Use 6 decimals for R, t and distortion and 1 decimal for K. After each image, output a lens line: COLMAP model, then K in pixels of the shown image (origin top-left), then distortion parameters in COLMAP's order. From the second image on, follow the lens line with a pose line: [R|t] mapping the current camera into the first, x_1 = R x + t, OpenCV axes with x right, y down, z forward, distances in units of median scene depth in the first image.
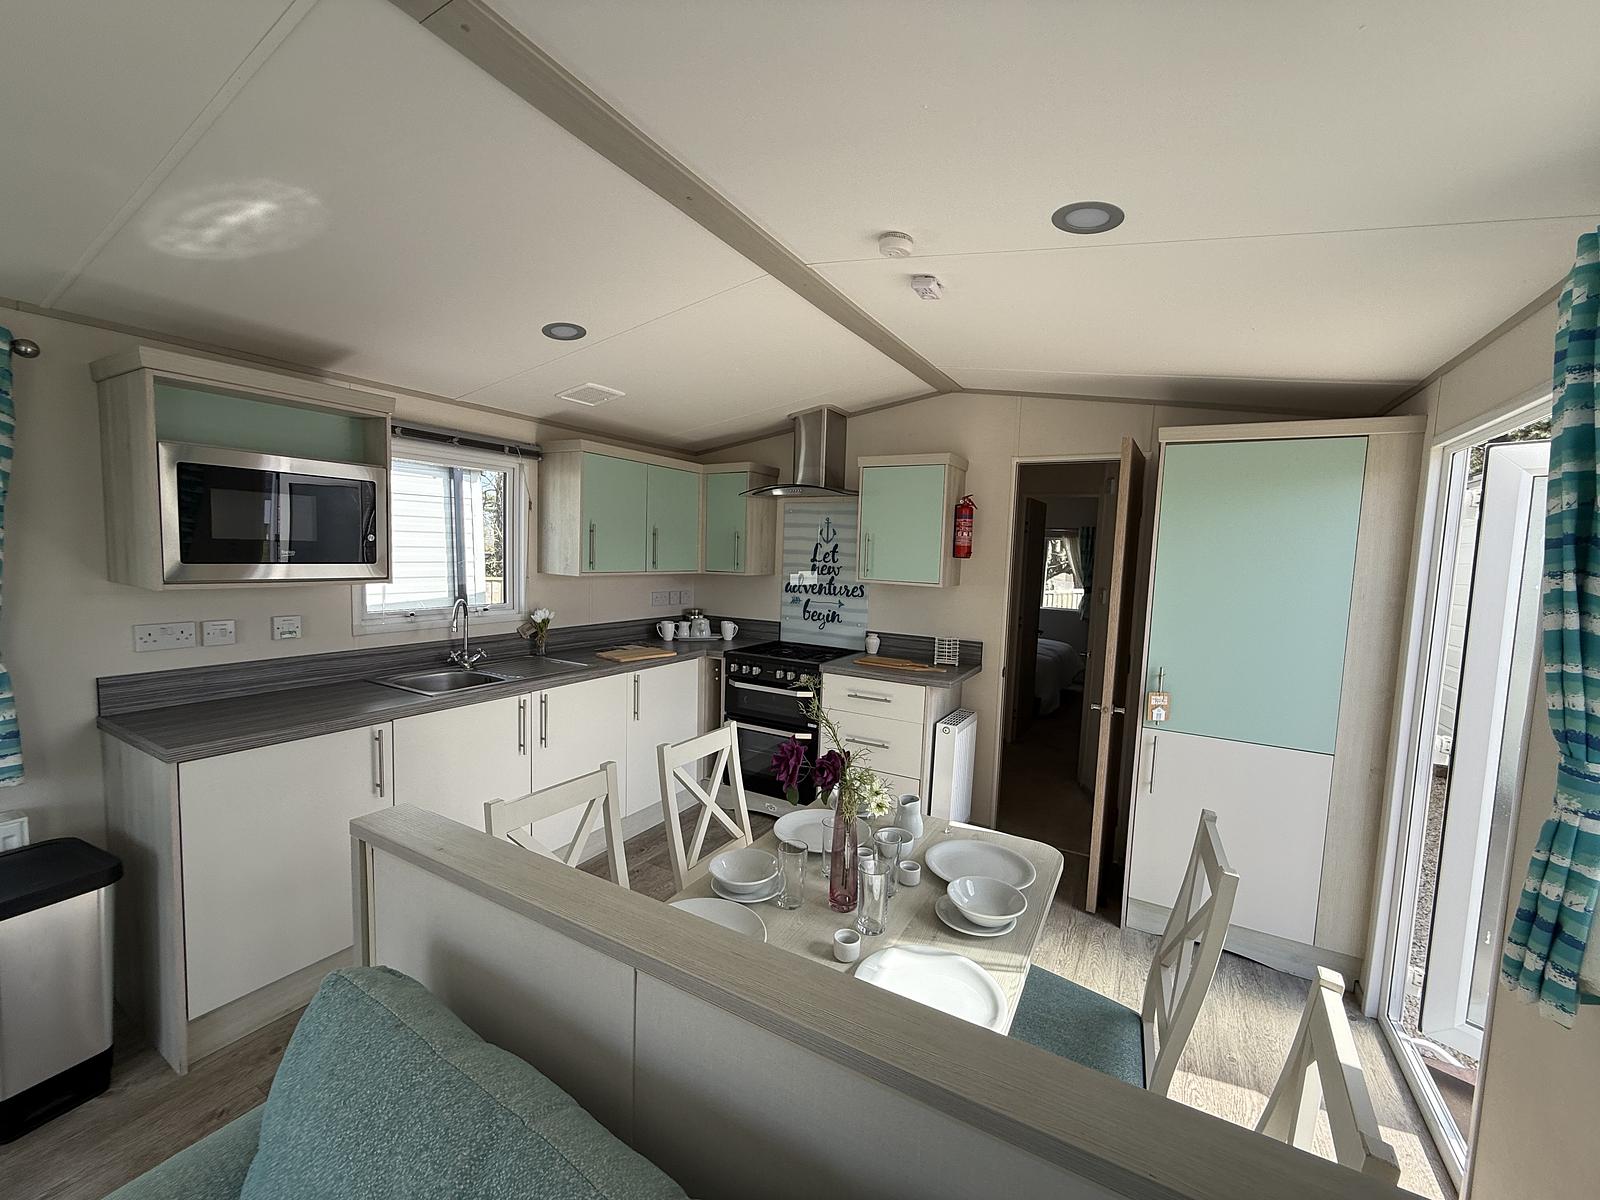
lens RADIAL K [[646.9, 0, 800.0], [0, 646.9, 600.0], [0, 0, 1]] dist [-0.055984, 0.022278]
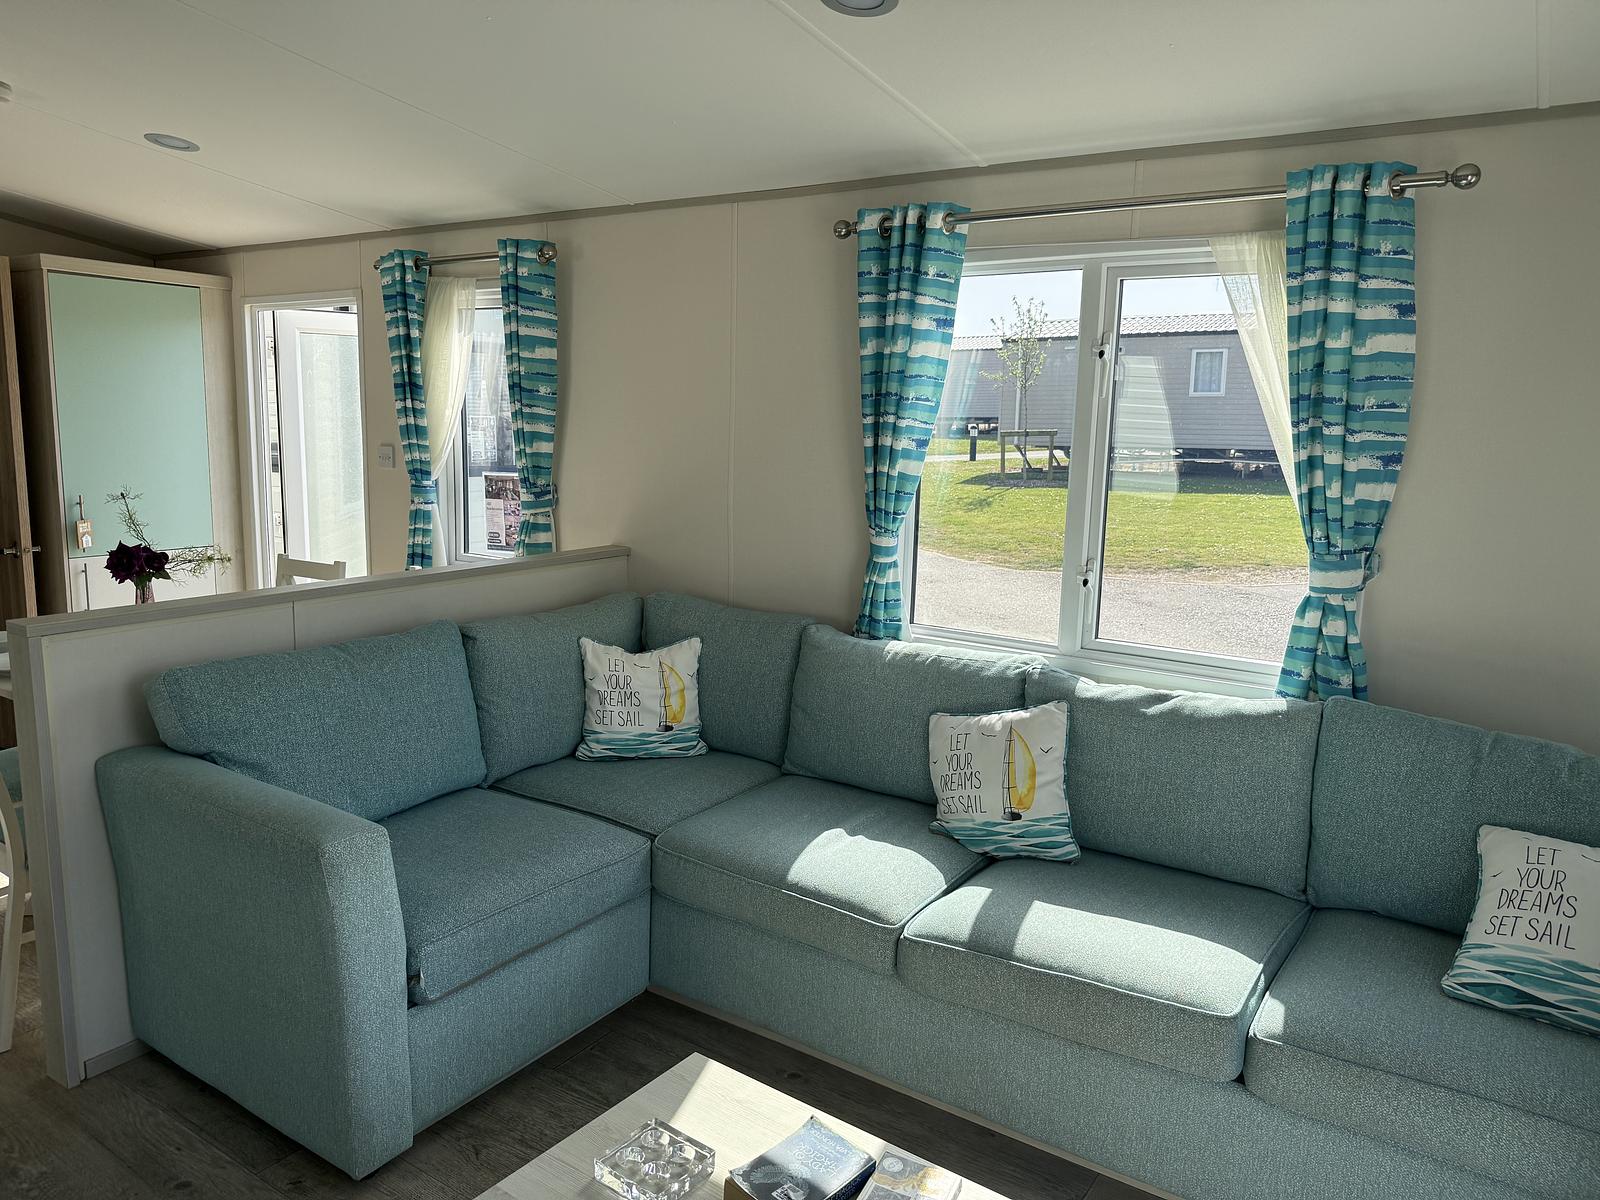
lens RADIAL K [[1073.7, 0, 800.0], [0, 1073.7, 600.0], [0, 0, 1]] dist [0.042038, -0.078881]
pose [[0.062208, -0.194126, 0.979002, -0.785804], [0.051214, 0.980231, 0.191115, -0.000999], [-0.996748, 0.038250, 0.070920, -0.199134]]
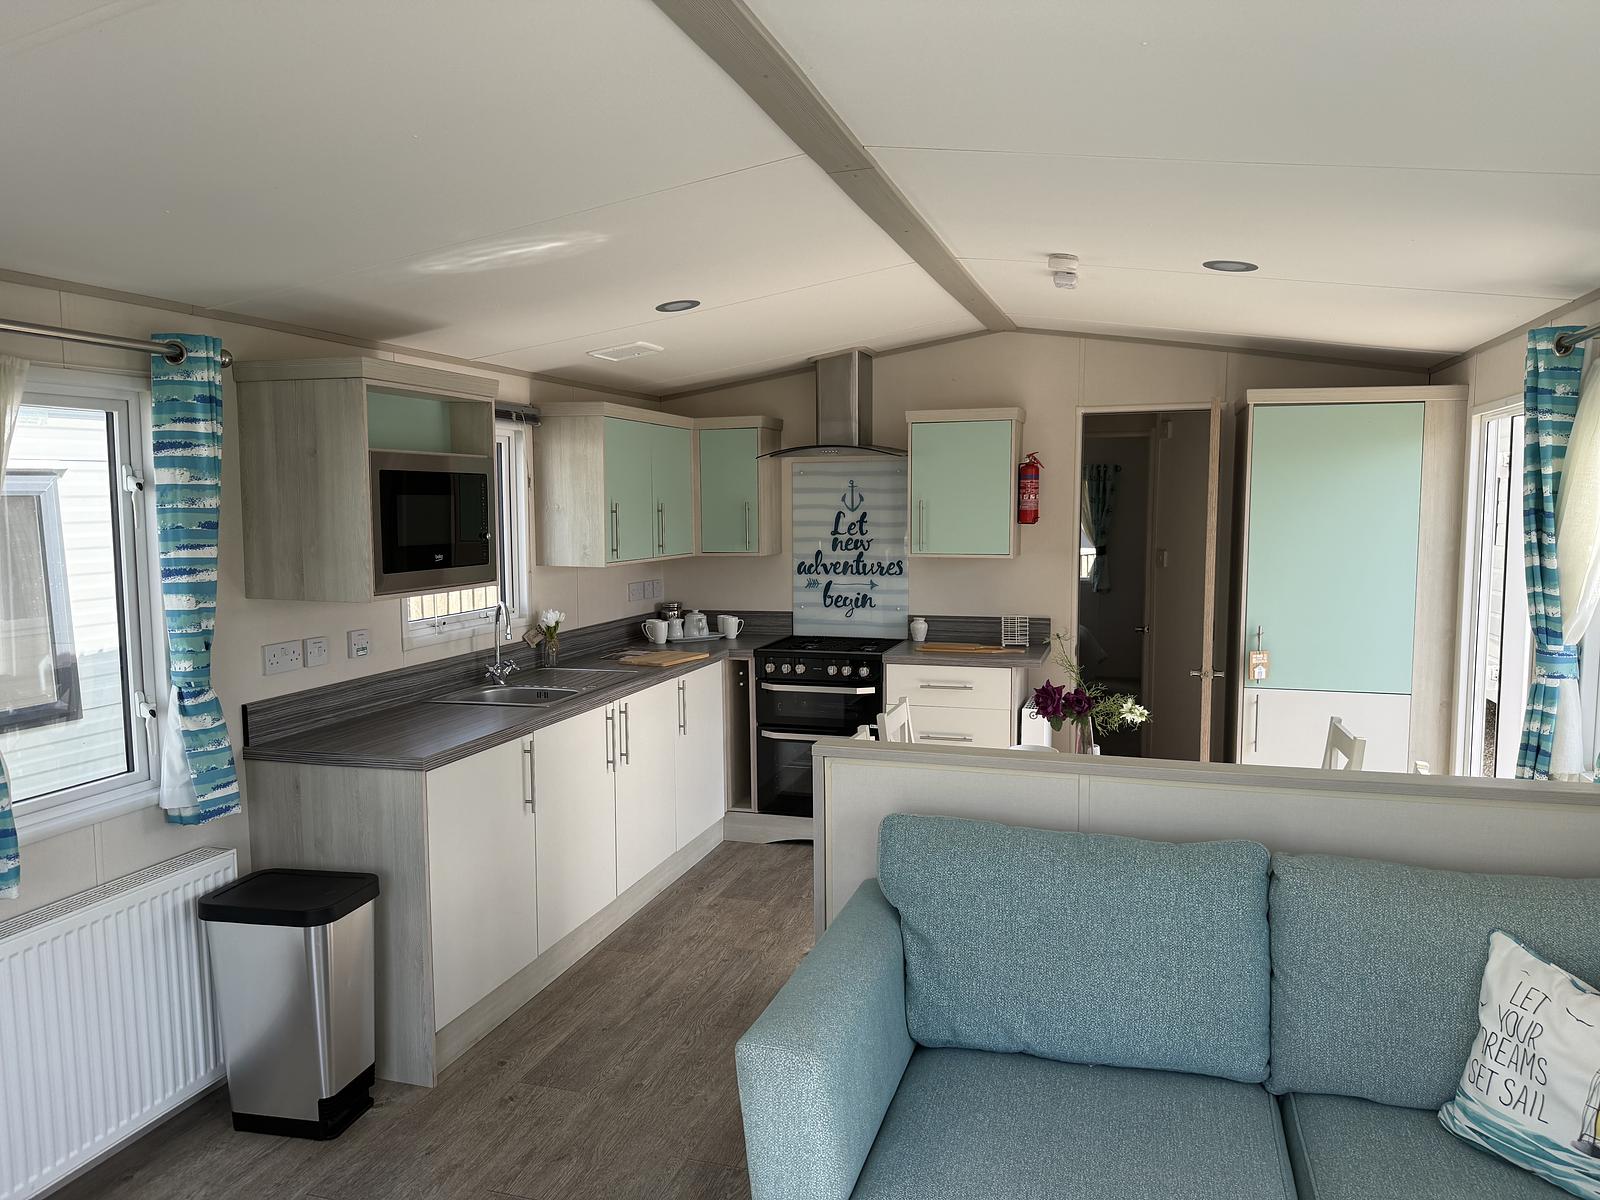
lens RADIAL K [[1135.2, 0, 800.0], [0, 1135.2, 600.0], [0, 0, 1]] dist [0.008084, 0.000659]
pose [[0.975917, -0.058120, 0.210255, -0.379484], [0.055400, 0.998287, 0.018811, -0.007613], [-0.210989, -0.006709, 0.977466, -0.445740]]
